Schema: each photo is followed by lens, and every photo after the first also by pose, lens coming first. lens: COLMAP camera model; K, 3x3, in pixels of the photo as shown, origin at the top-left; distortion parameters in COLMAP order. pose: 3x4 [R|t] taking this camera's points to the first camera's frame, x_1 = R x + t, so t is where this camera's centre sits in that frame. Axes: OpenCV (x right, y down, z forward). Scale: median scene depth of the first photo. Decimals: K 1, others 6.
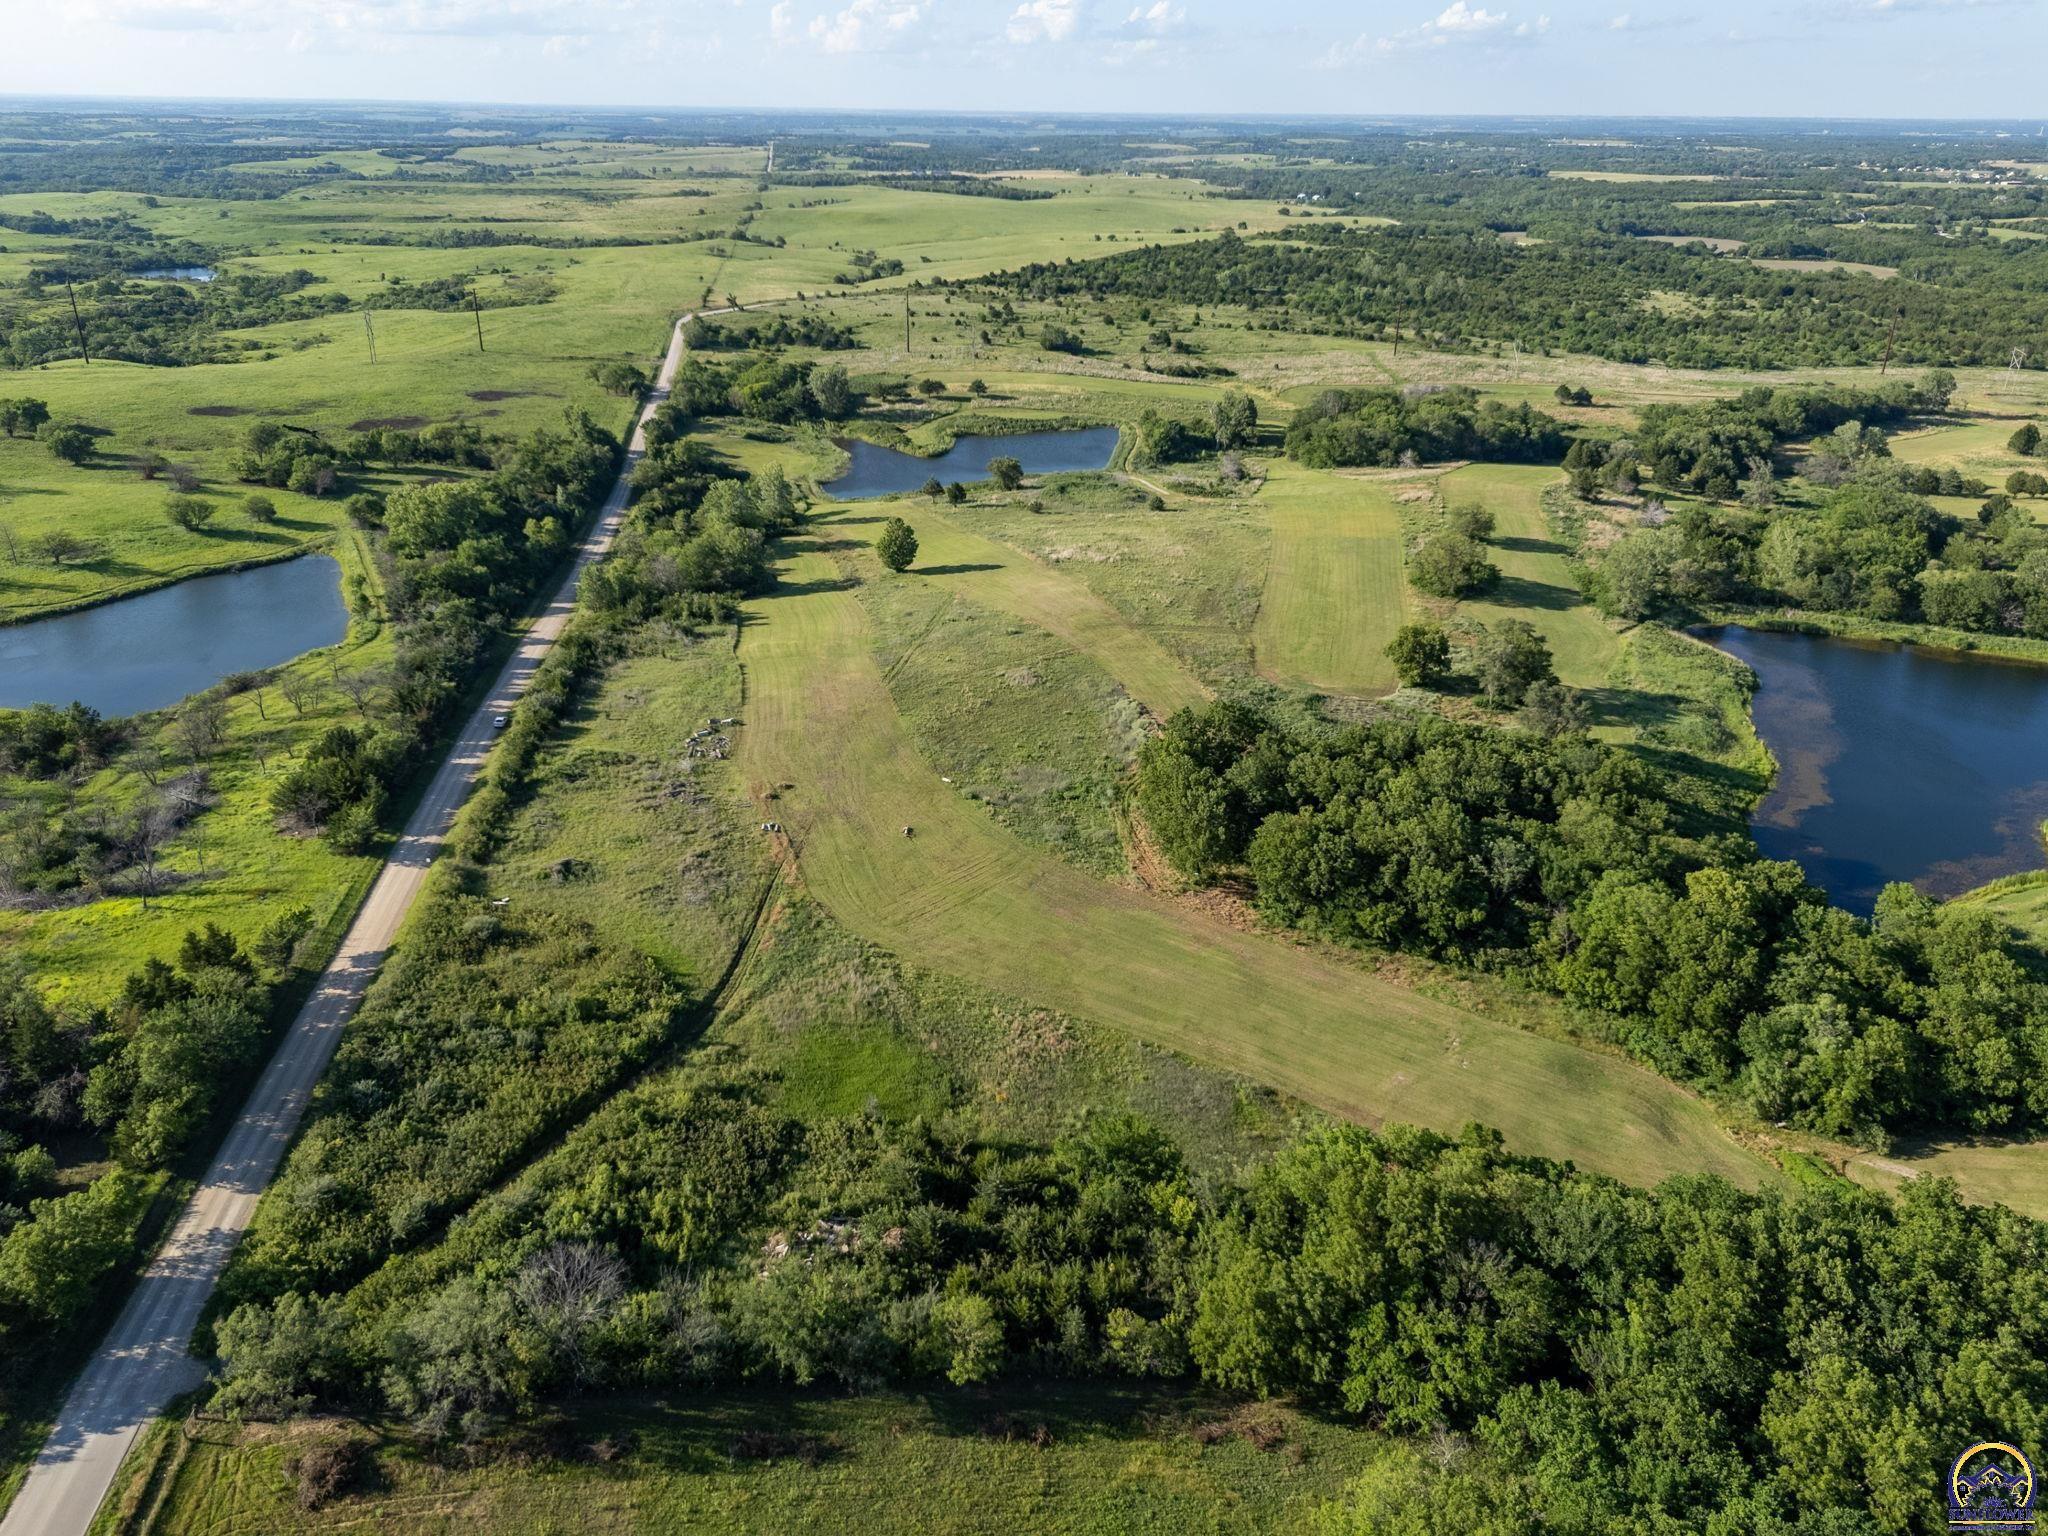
lens RADIAL K [[1508.3, 0, 1024.0], [0, 1508.3, 768.0], [0, 0, 1]] dist [0.061871, -0.049804]
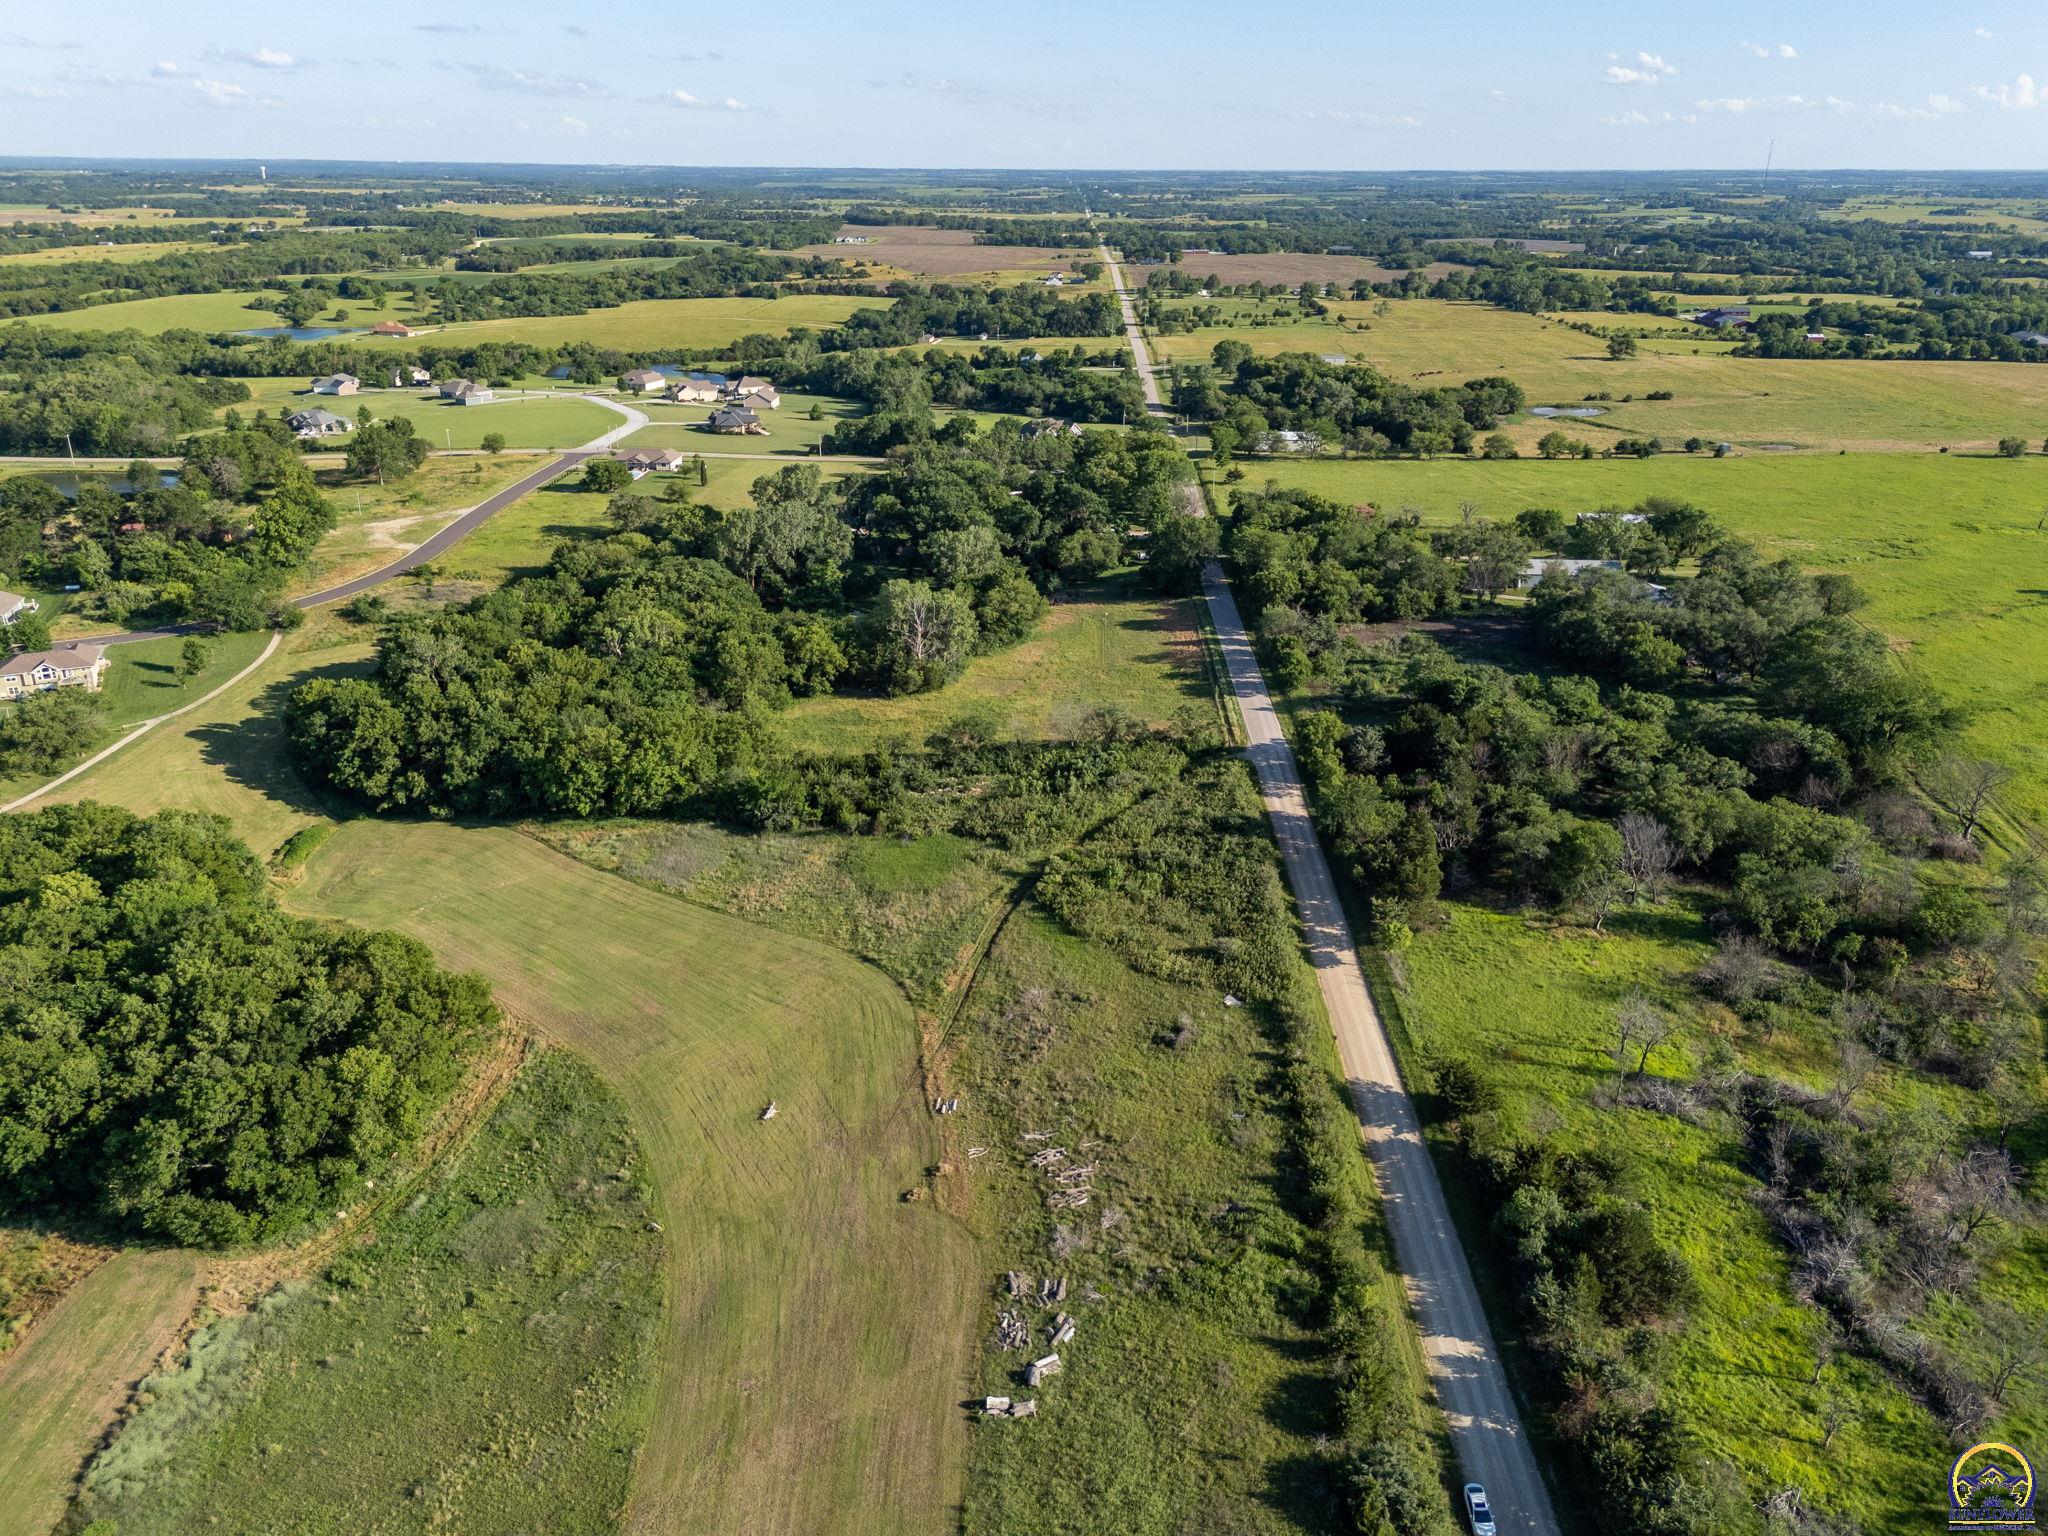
lens RADIAL K [[1508.3, 0, 1024.0], [0, 1508.3, 768.0], [0, 0, 1]] dist [0.061871, -0.049804]
pose [[-0.985276, -0.080626, 0.150766, -0.235335], [0.050499, 0.705241, 0.707166, -0.471111], [-0.163342, 0.704368, -0.690786, 1.068861]]
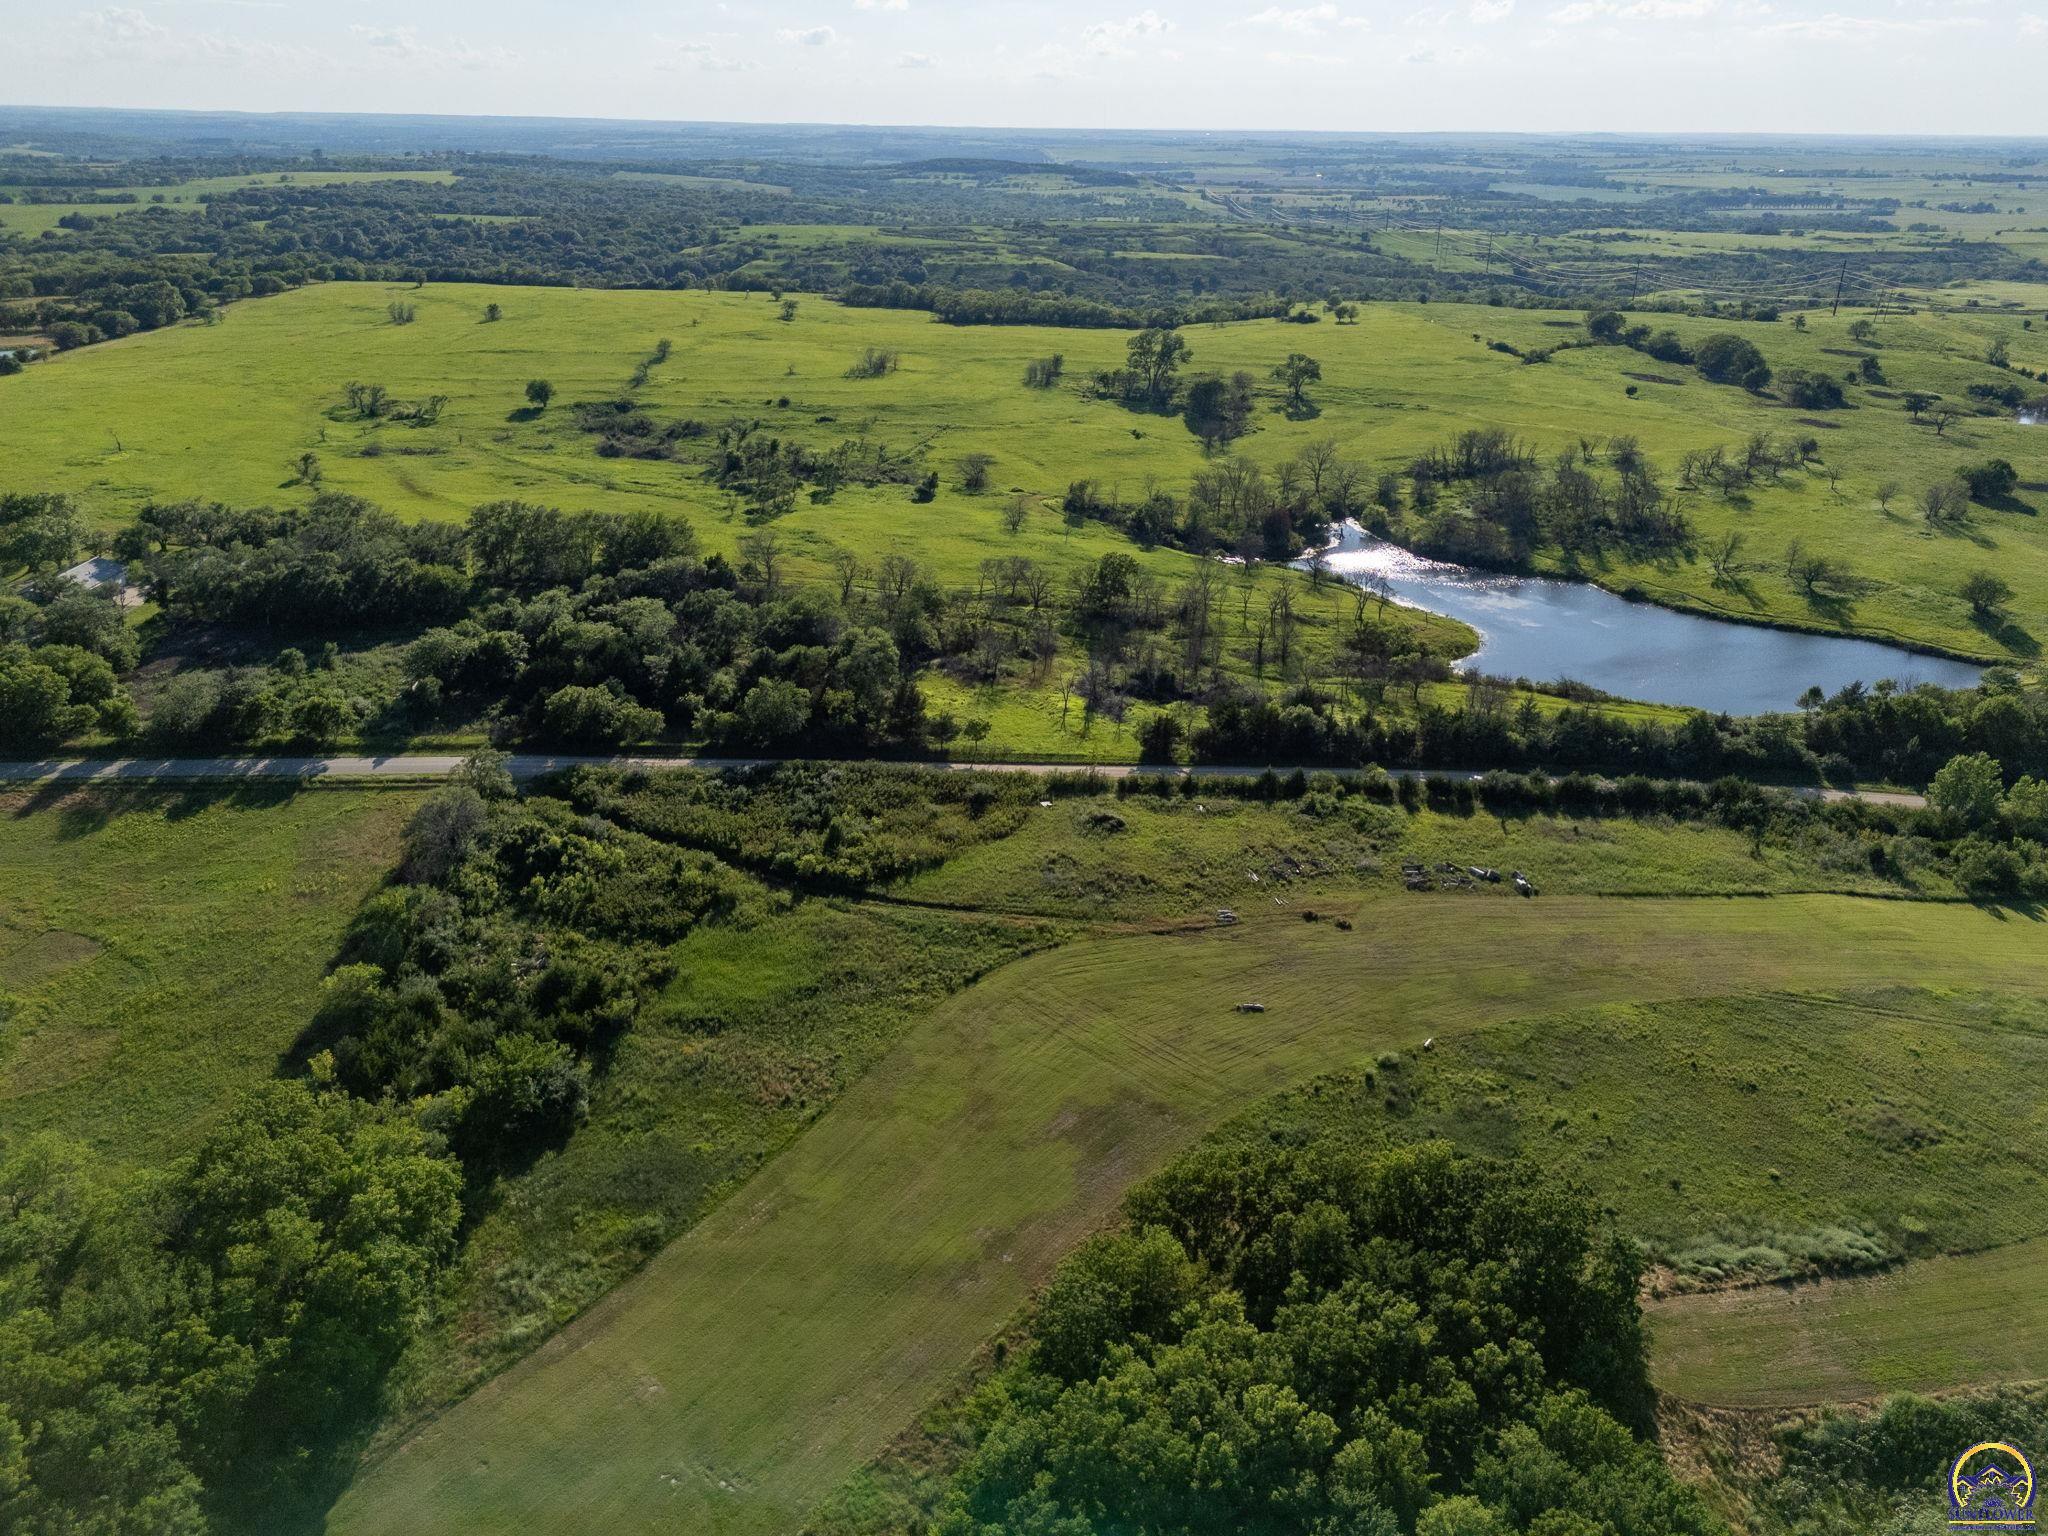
lens RADIAL K [[1508.3, 0, 1024.0], [0, 1508.3, 768.0], [0, 0, 1]] dist [0.061871, -0.049804]
pose [[-0.077977, 0.378005, -0.922514, 0.493974], [-0.407861, 0.832257, 0.375496, -0.249497], [0.909708, 0.405538, 0.089277, 0.589377]]
